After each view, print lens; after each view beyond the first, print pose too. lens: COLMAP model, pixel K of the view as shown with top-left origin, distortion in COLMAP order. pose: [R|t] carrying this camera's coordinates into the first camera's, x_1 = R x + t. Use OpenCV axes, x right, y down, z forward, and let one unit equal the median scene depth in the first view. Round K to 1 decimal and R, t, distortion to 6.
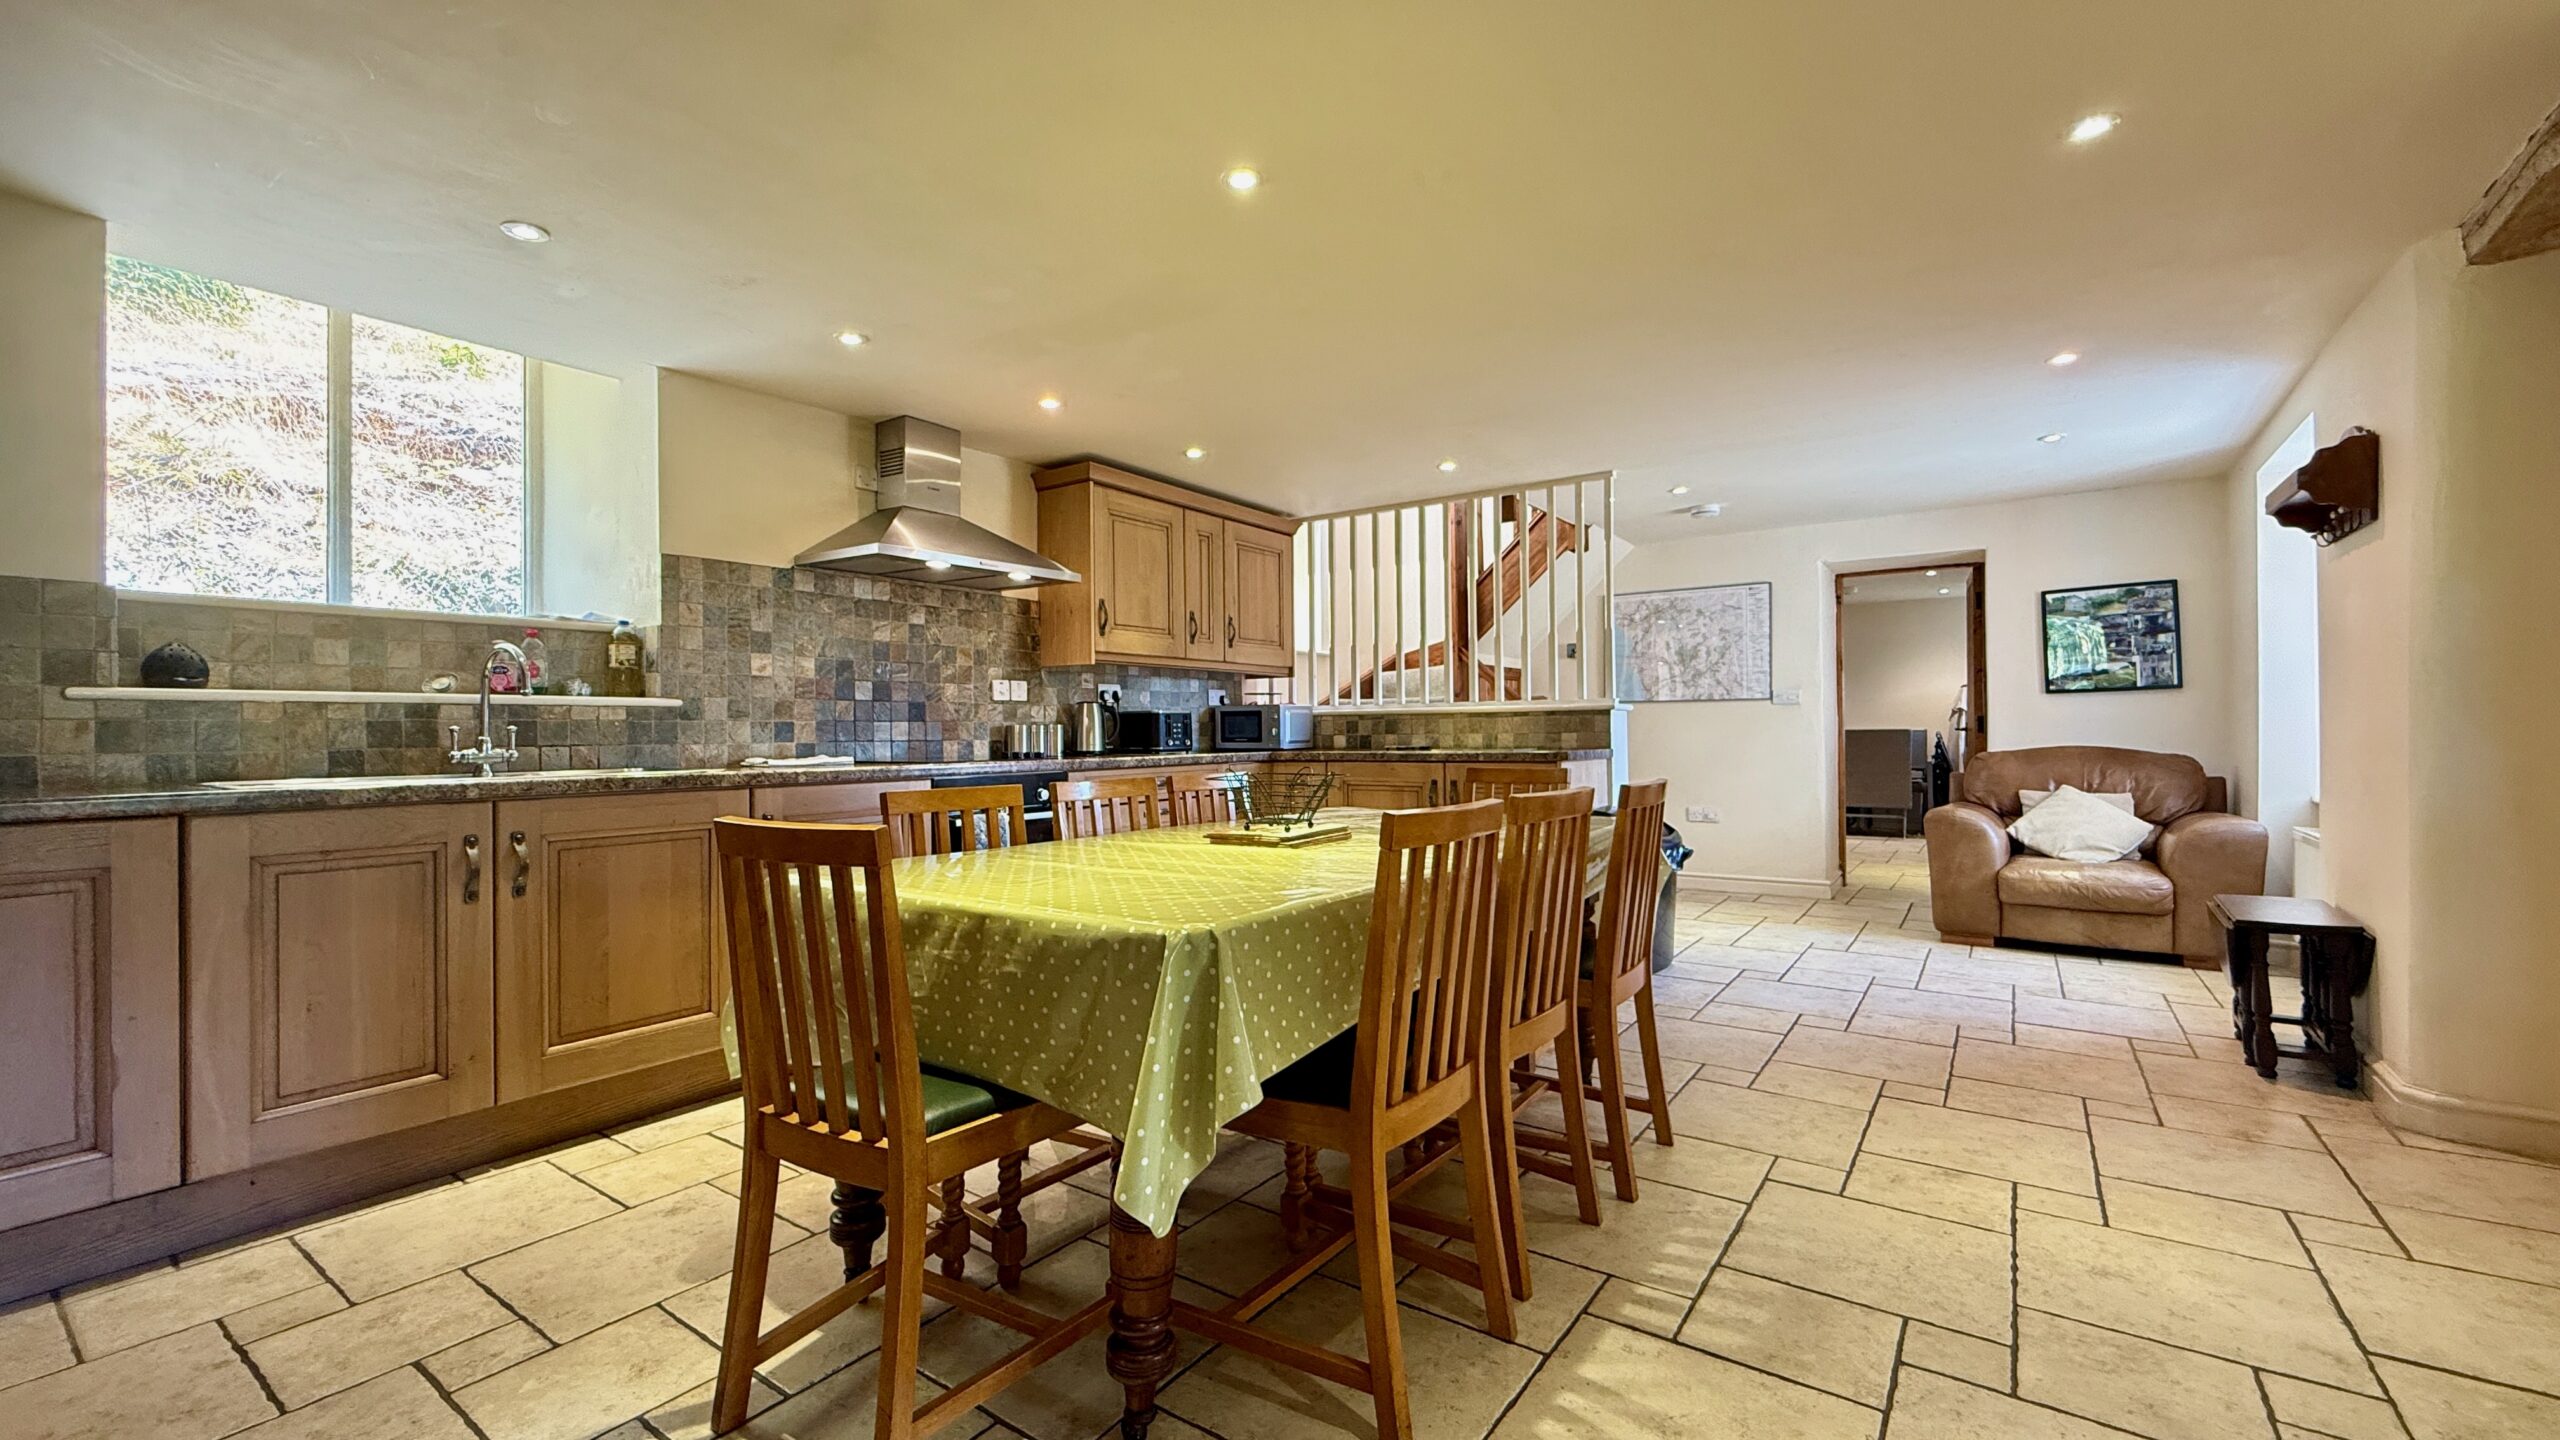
lens RADIAL K [[1026.3, 0, 1273.7], [0, 1026.3, 730.8], [0, 0, 1]] dist [0.008404, -0.000054]
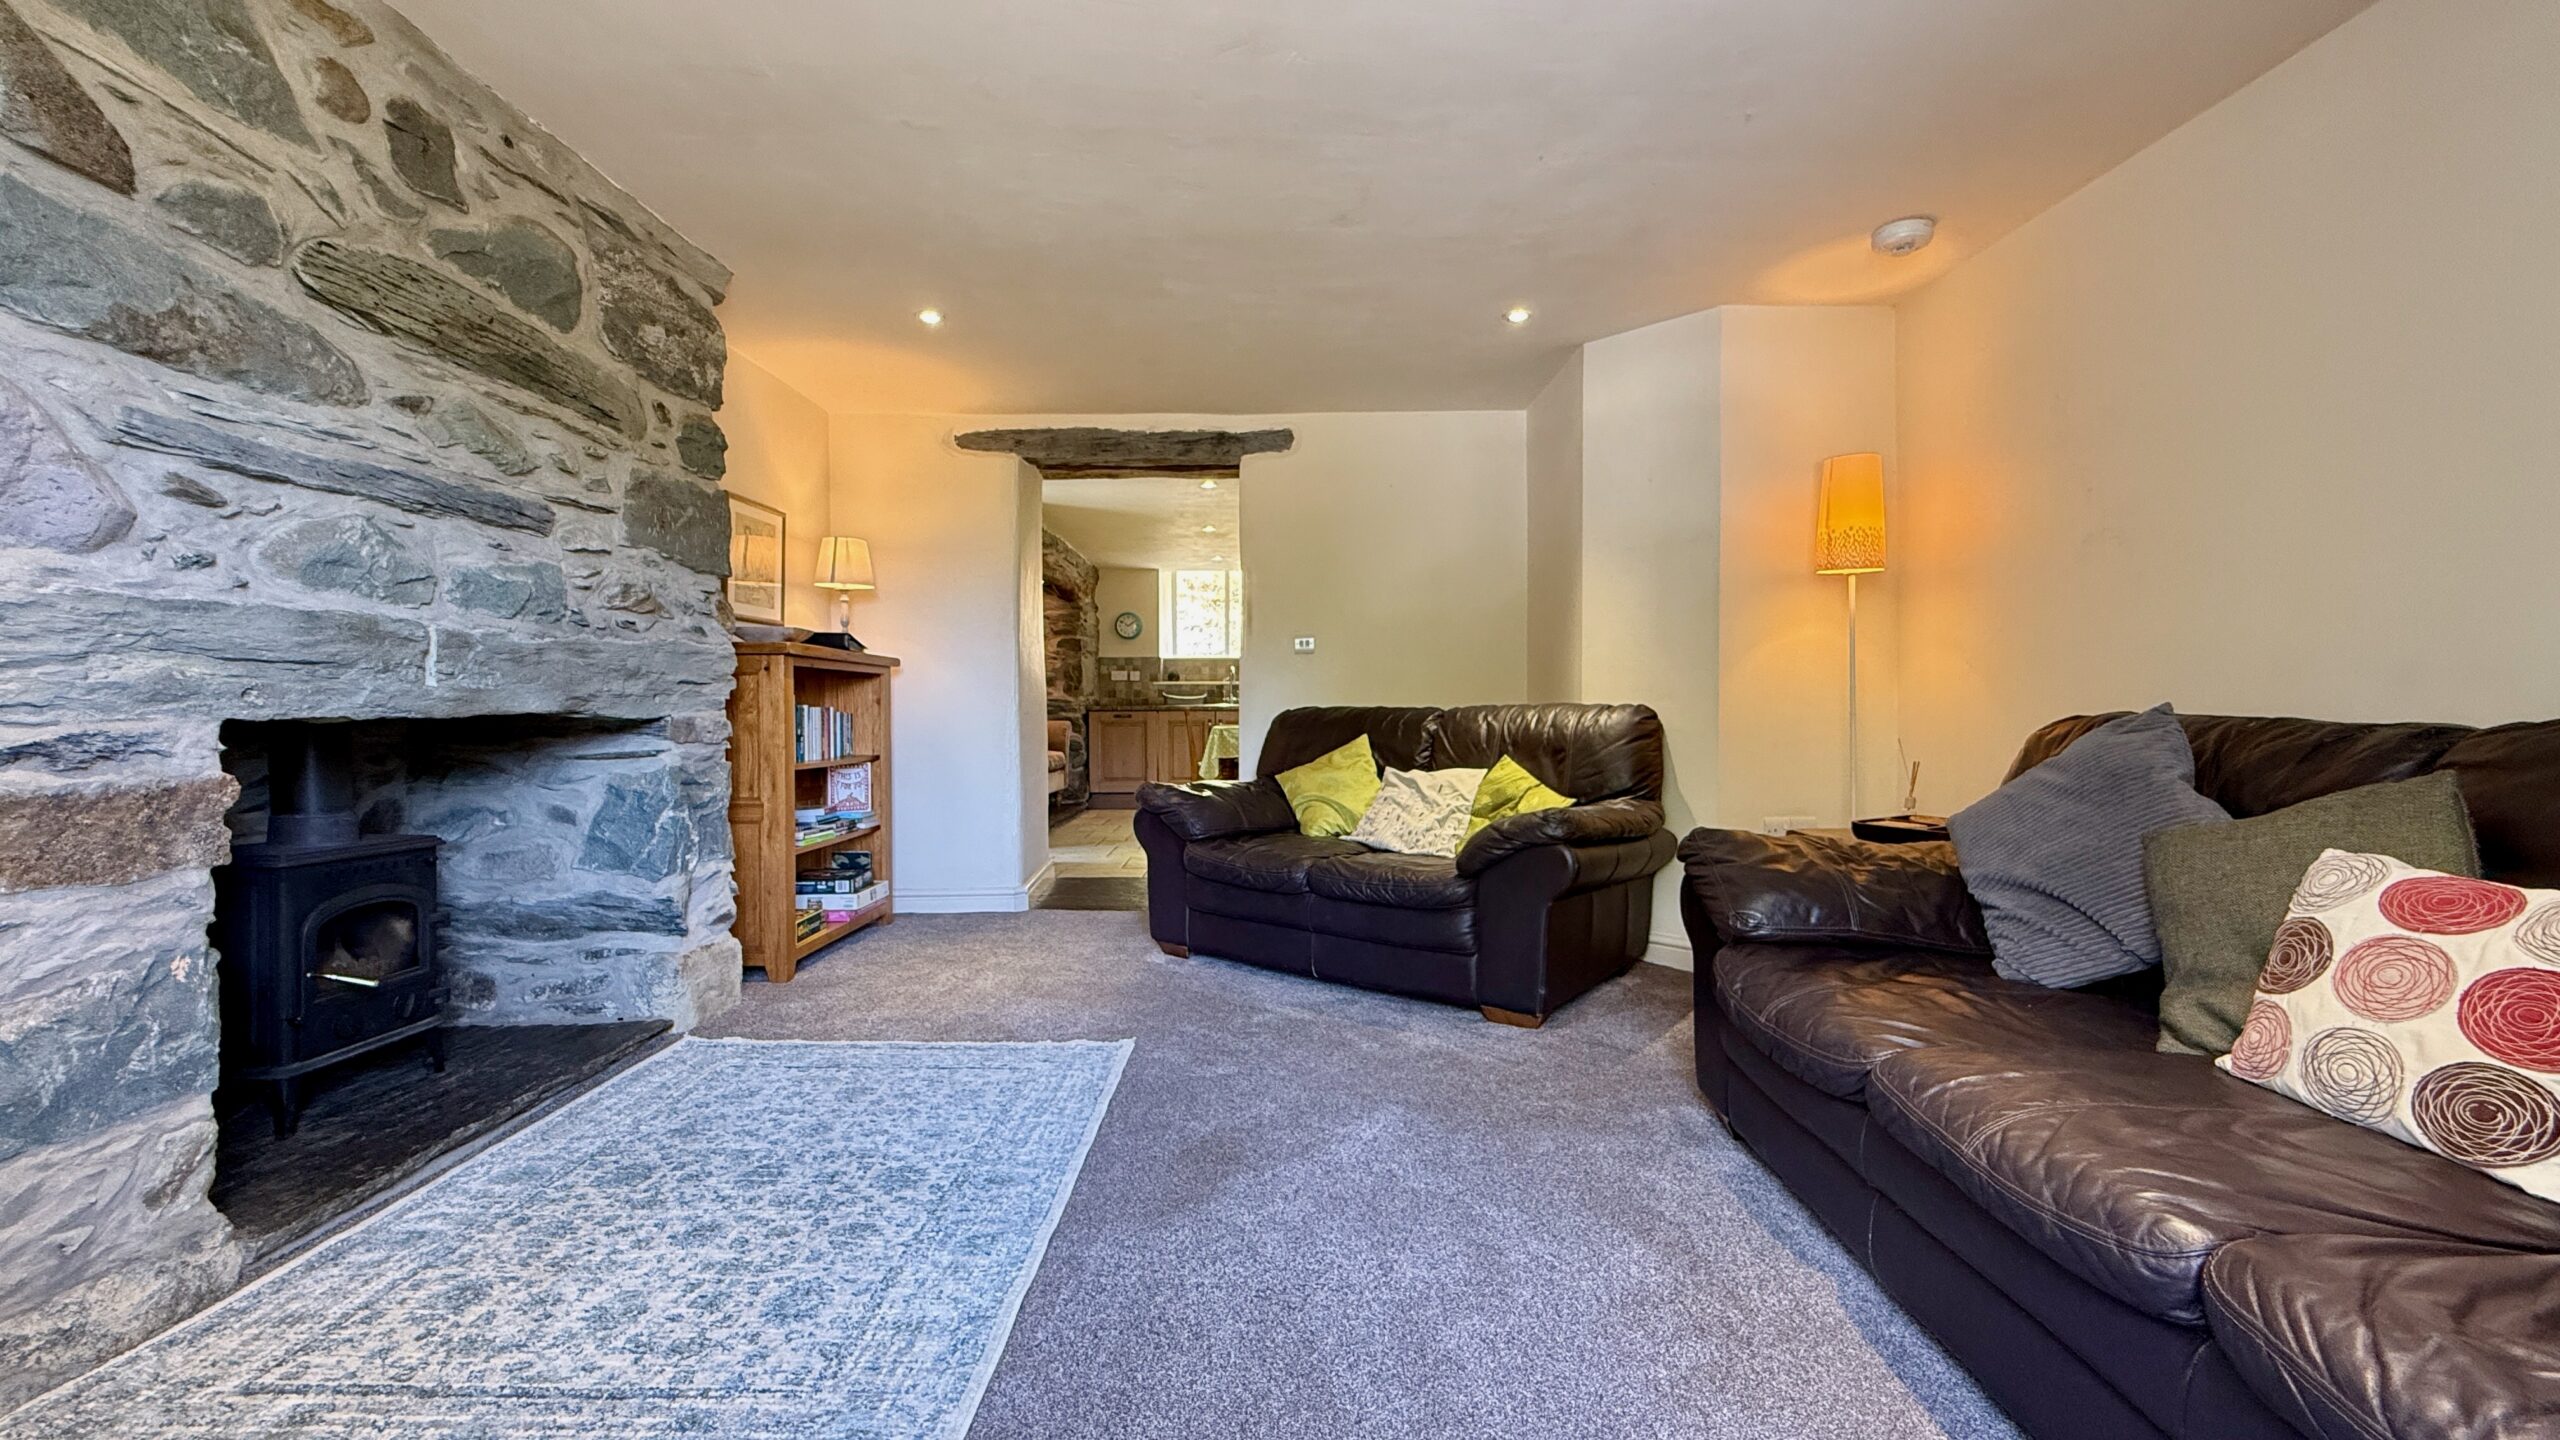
lens RADIAL K [[1026.3, 0, 1281.0], [0, 1026.3, 712.3], [0, 0, 1]] dist [0.008404, -0.000054]
pose [[0.582853, 0.012739, -0.812478, 1.581684], [-0.004789, 0.999914, 0.012242, 0.017047], [0.812563, -0.003244, 0.582864, -0.631868]]
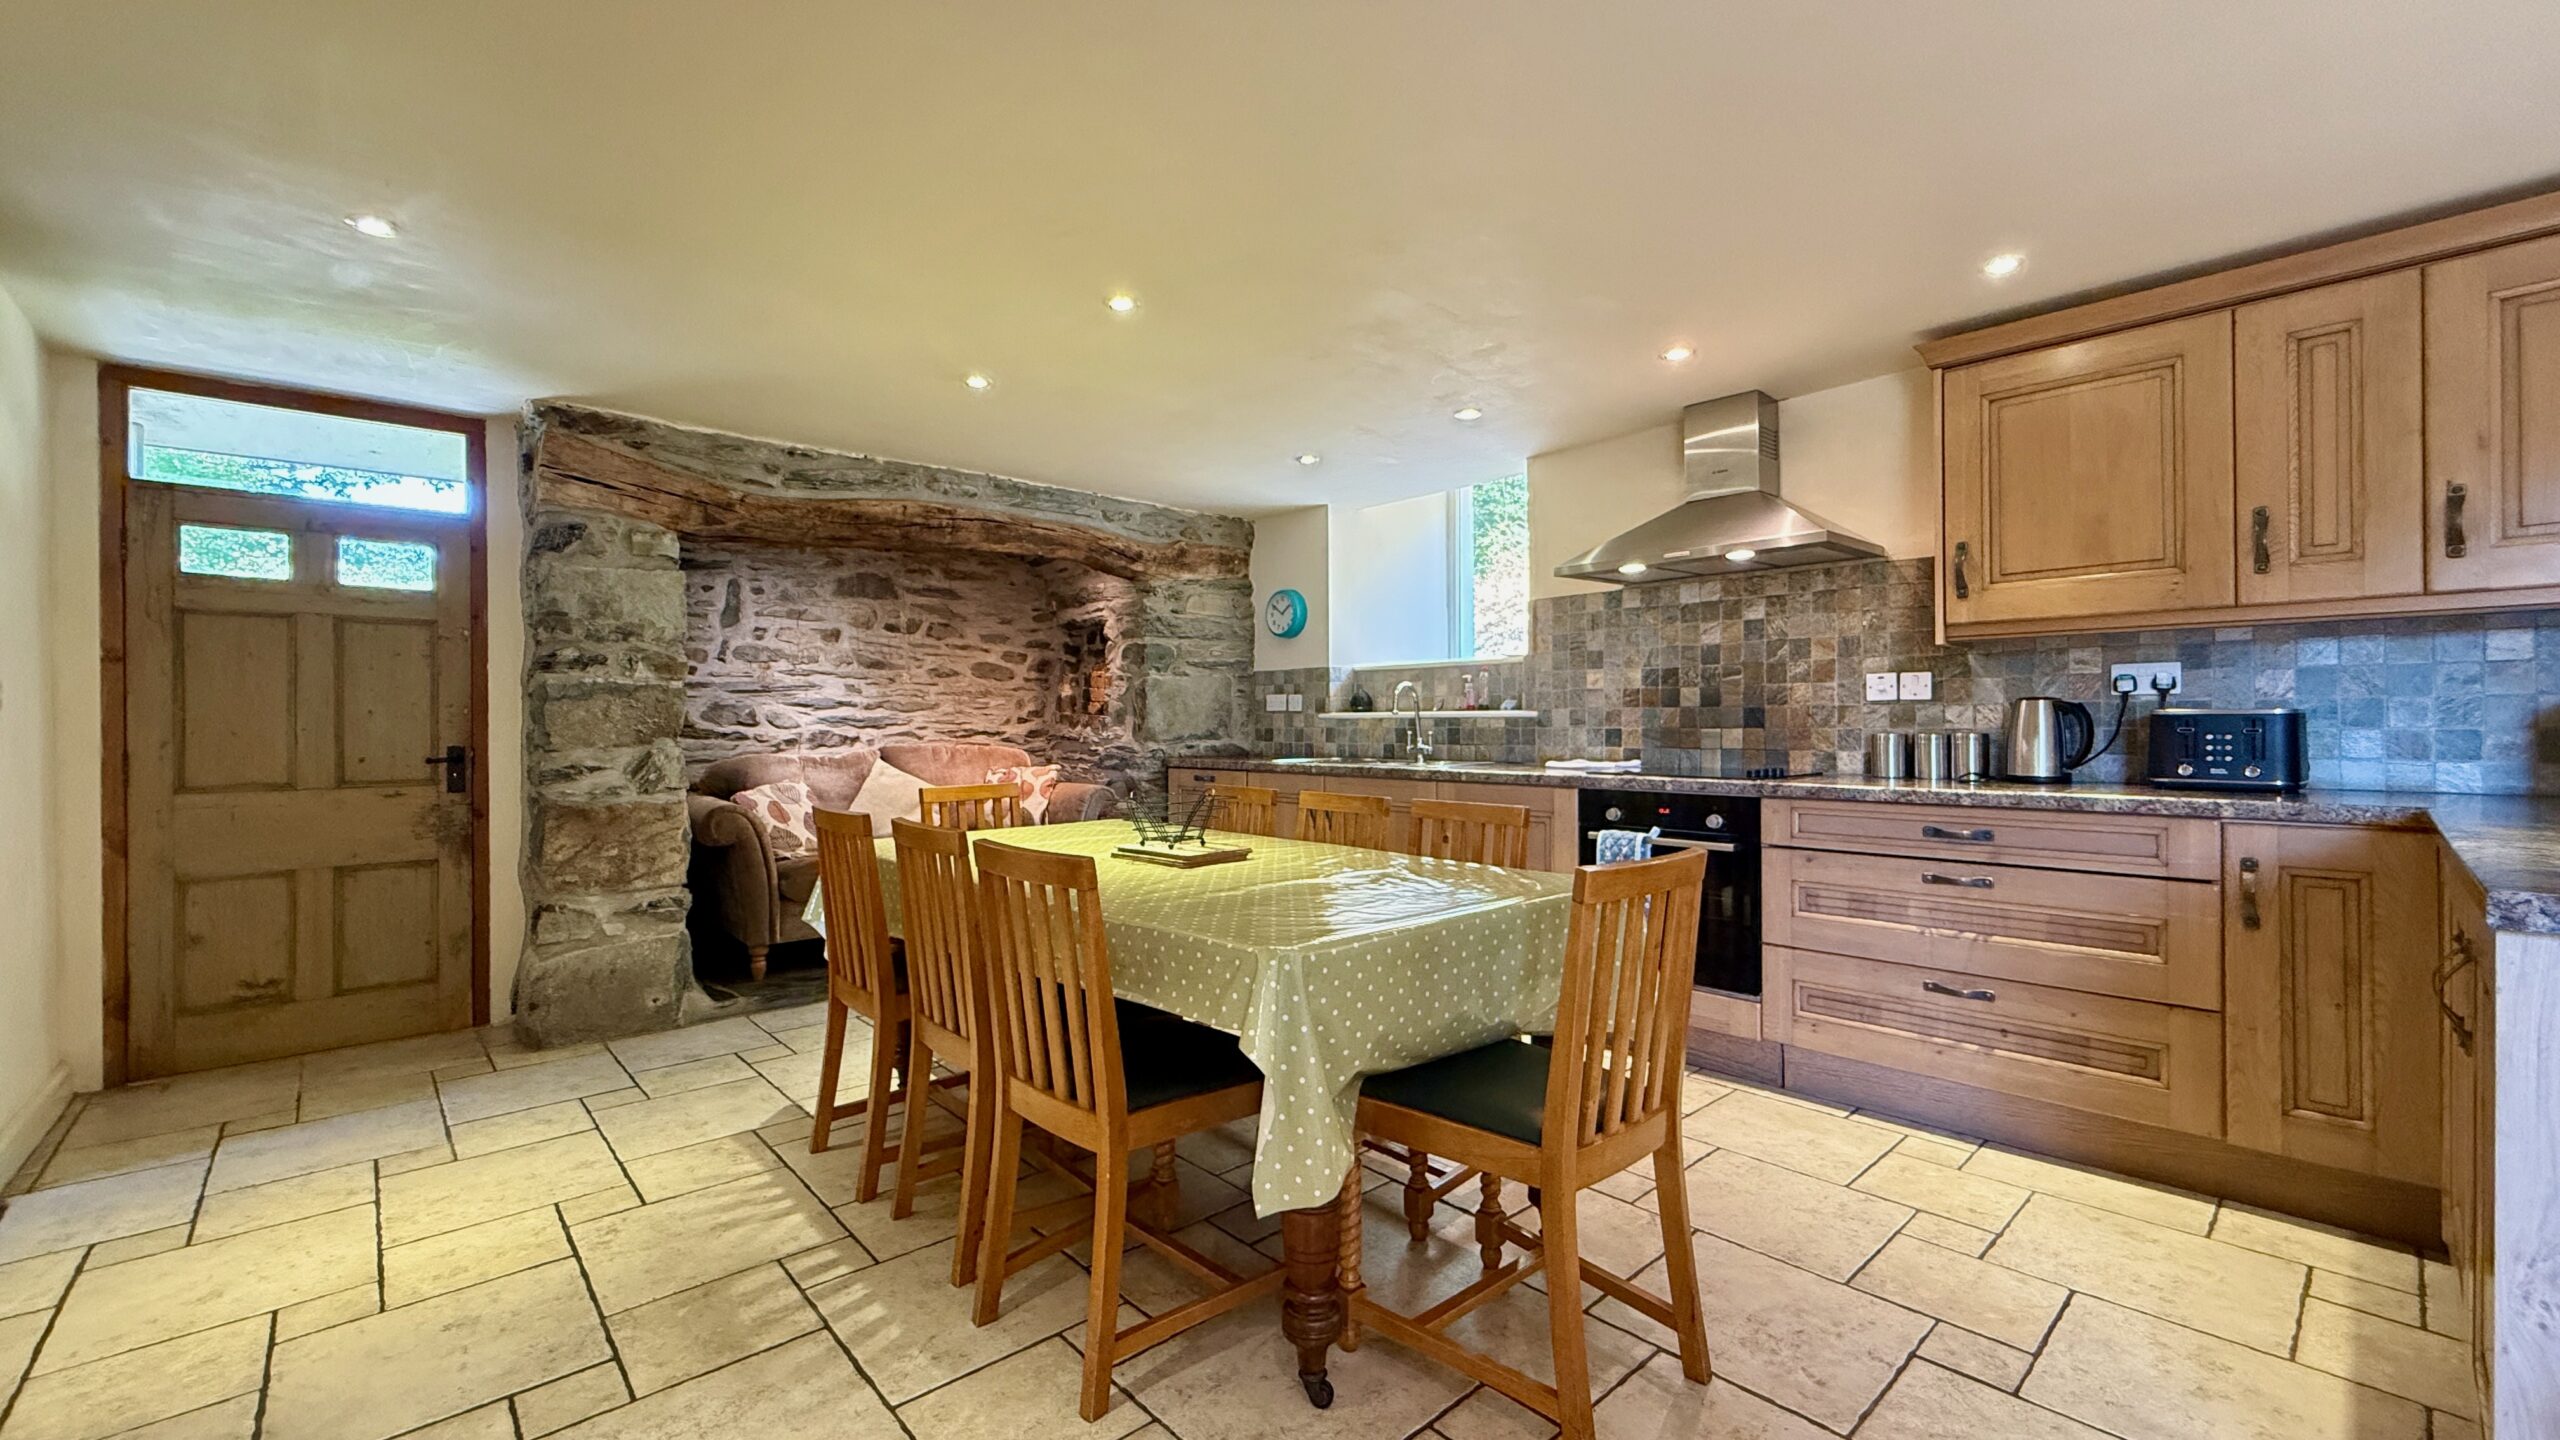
lens RADIAL K [[1026.3, 0, 1269.7], [0, 1026.3, 714.3], [0, 0, 1]] dist [0.008404, -0.000054]
pose [[-0.219351, 0.005142, -0.975632, 0.683983], [0.008360, 0.999959, 0.003391, -0.030539], [0.975610, -0.007412, -0.219385, 0.865407]]
